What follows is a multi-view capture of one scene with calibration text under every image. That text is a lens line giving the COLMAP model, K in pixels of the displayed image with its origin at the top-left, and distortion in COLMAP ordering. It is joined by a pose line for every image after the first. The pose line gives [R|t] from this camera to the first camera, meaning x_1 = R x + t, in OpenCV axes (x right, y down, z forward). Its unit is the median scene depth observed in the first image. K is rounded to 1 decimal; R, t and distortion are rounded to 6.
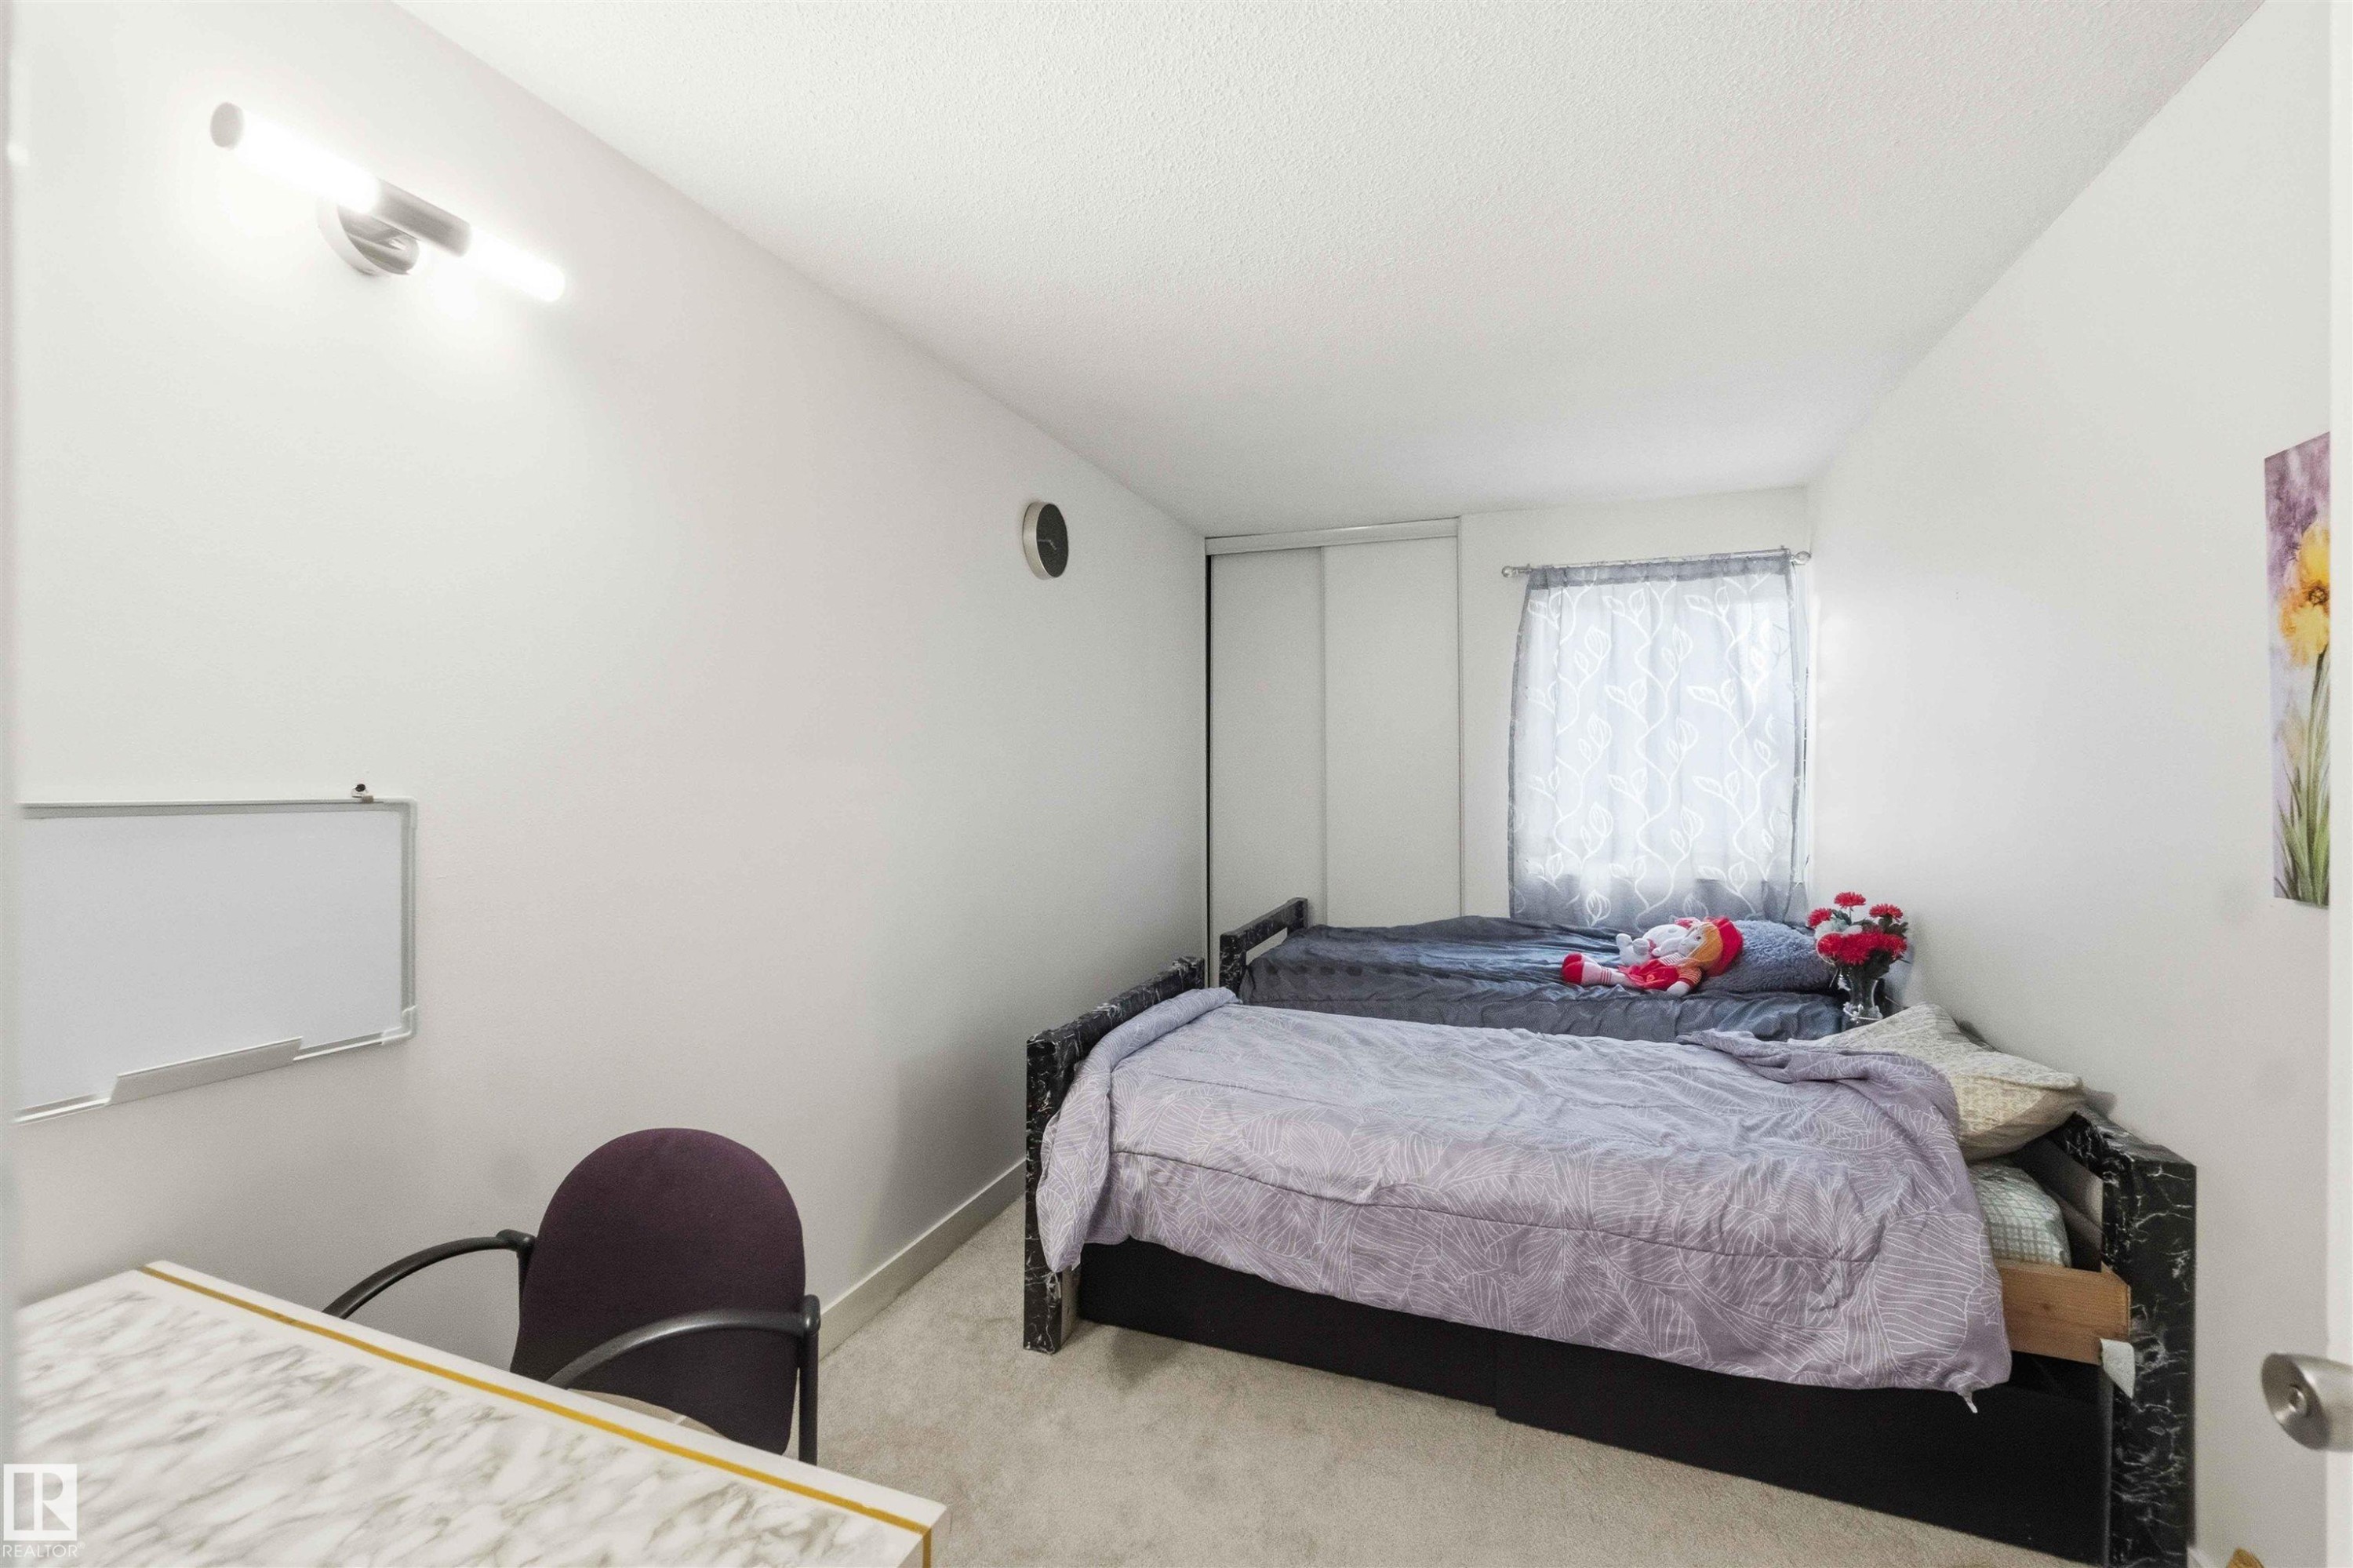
lens RADIAL K [[1009.6, 0, 1164.6], [0, 1009.6, 770.3], [0, 0, 1]] dist [-0.002085, 0.000096]
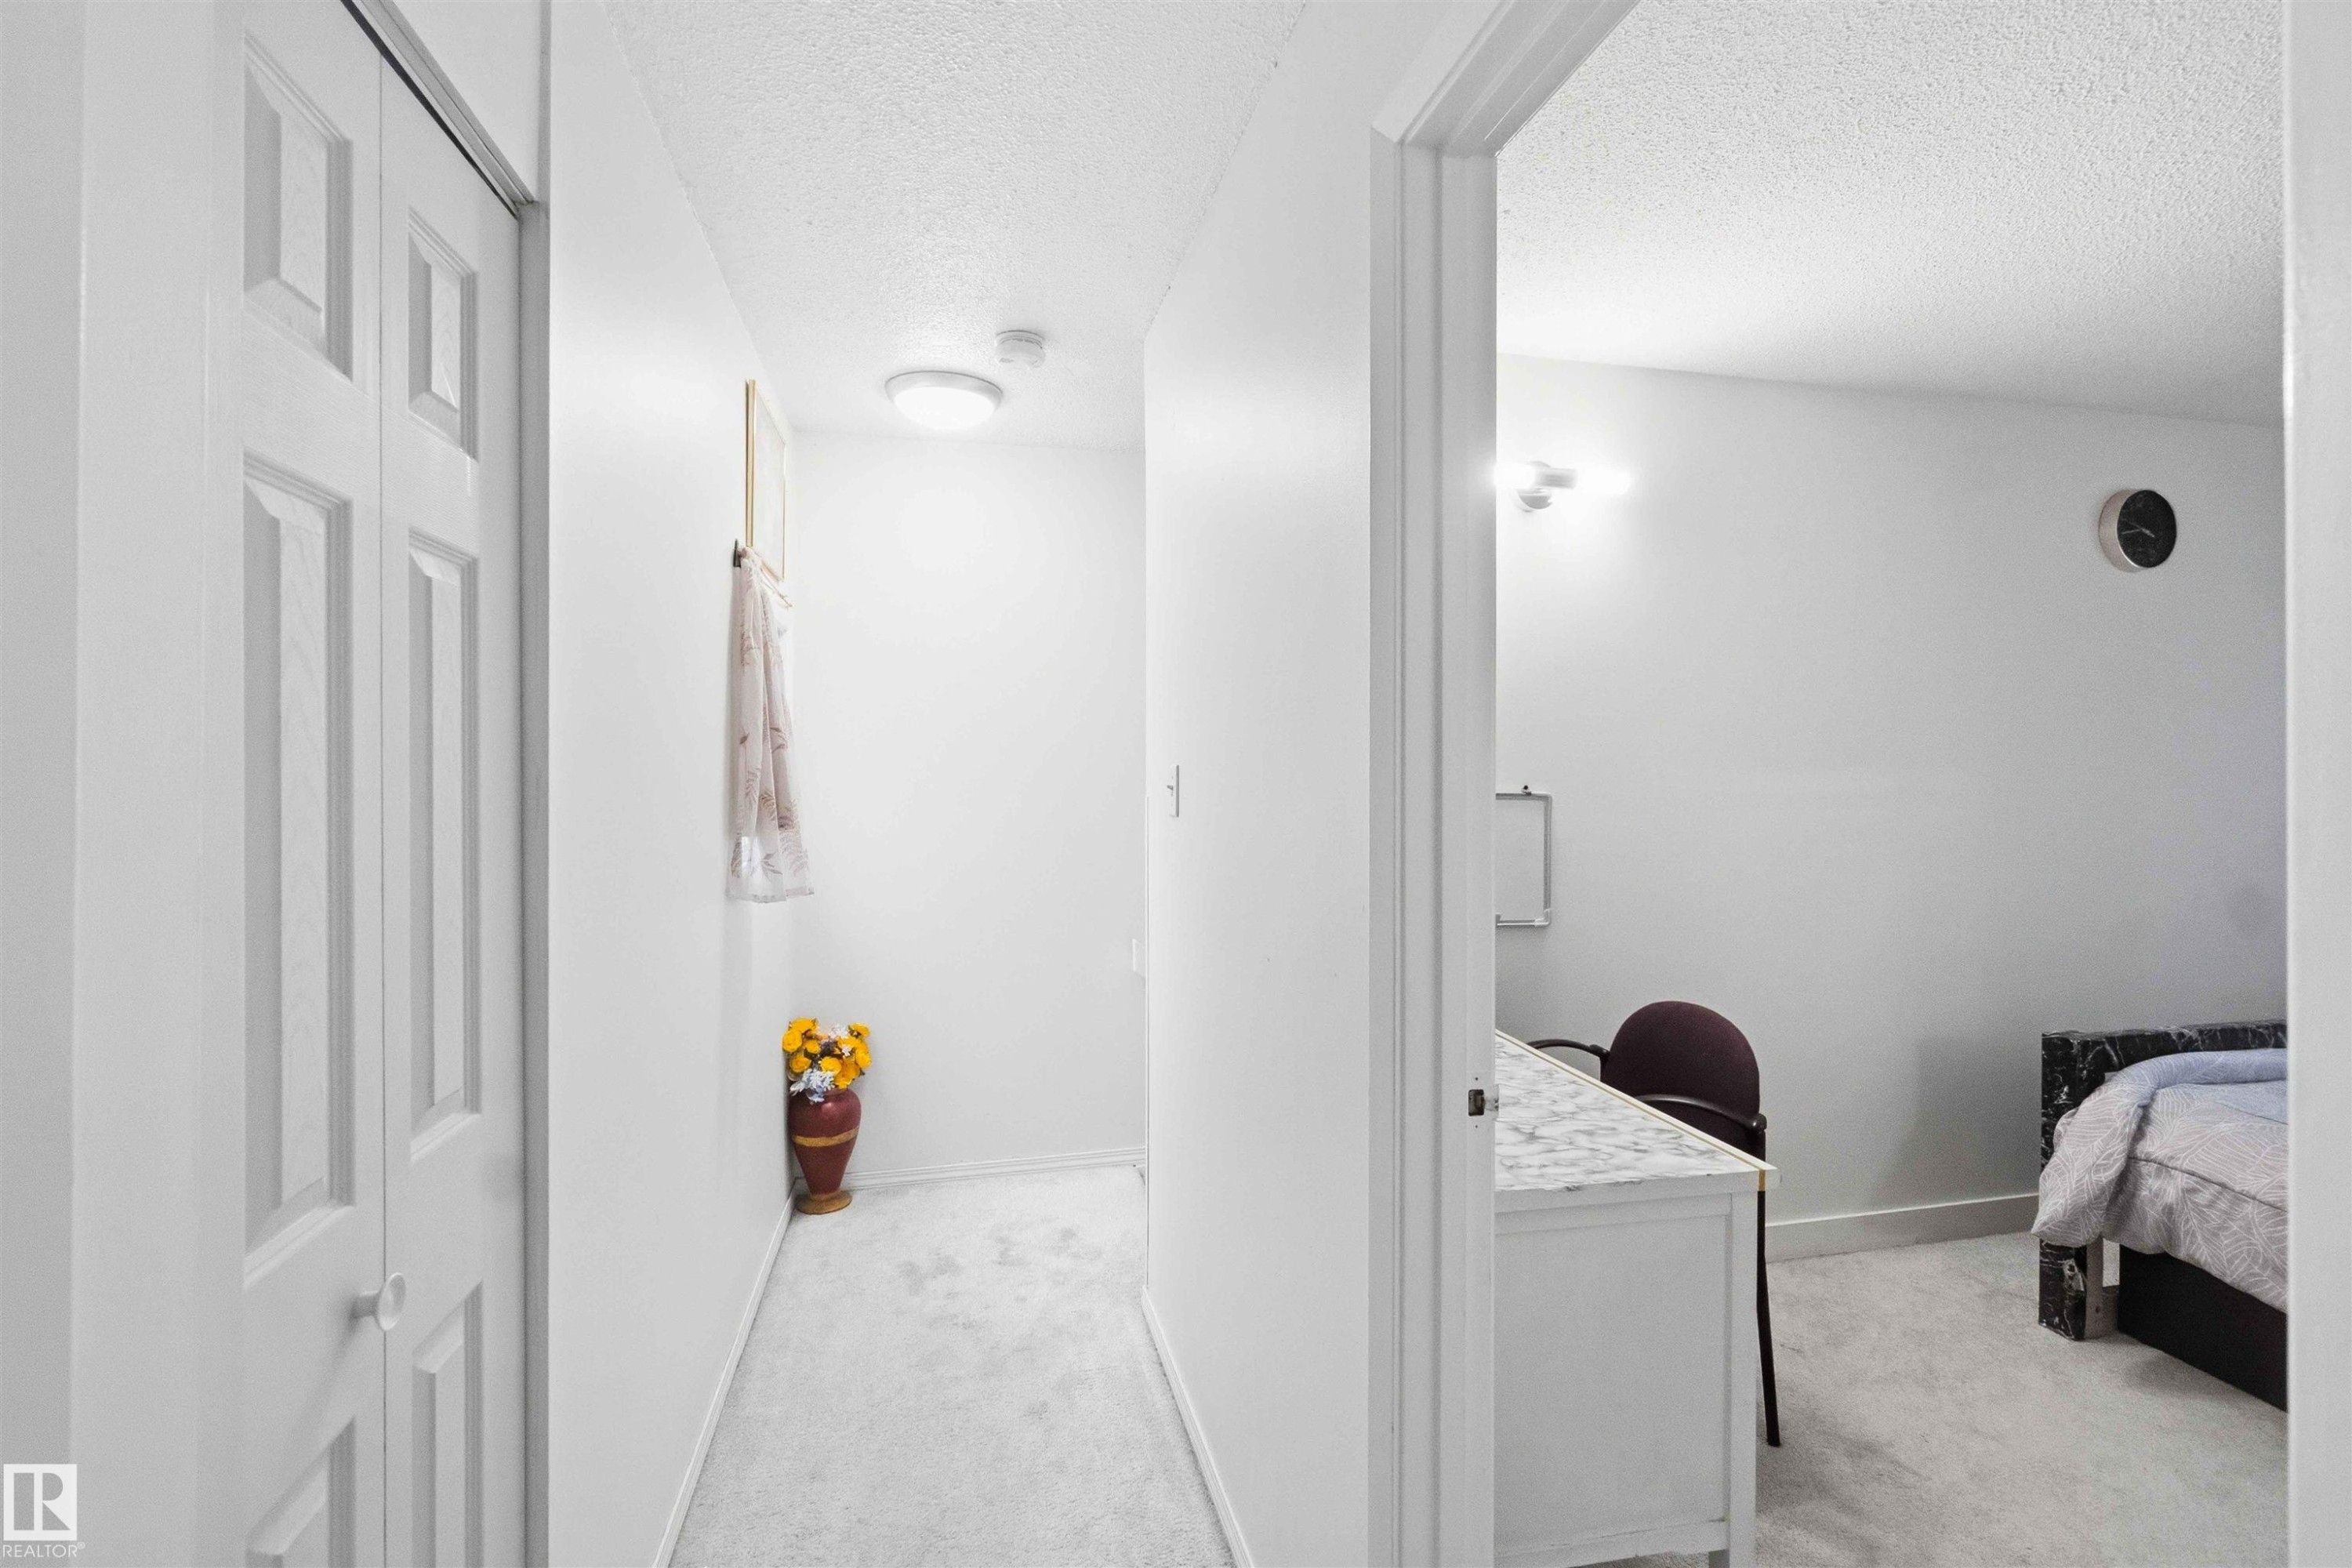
lens RADIAL K [[1039.3, 0, 1181.9], [0, 1039.3, 772.0], [0, 0, 1]] dist [-0.002228, 0.000306]
pose [[0.547837, 0.003526, -0.836578, 0.294201], [-0.001182, 0.999993, 0.003441, -0.011089], [0.836584, -0.000897, 0.547837, -0.372959]]
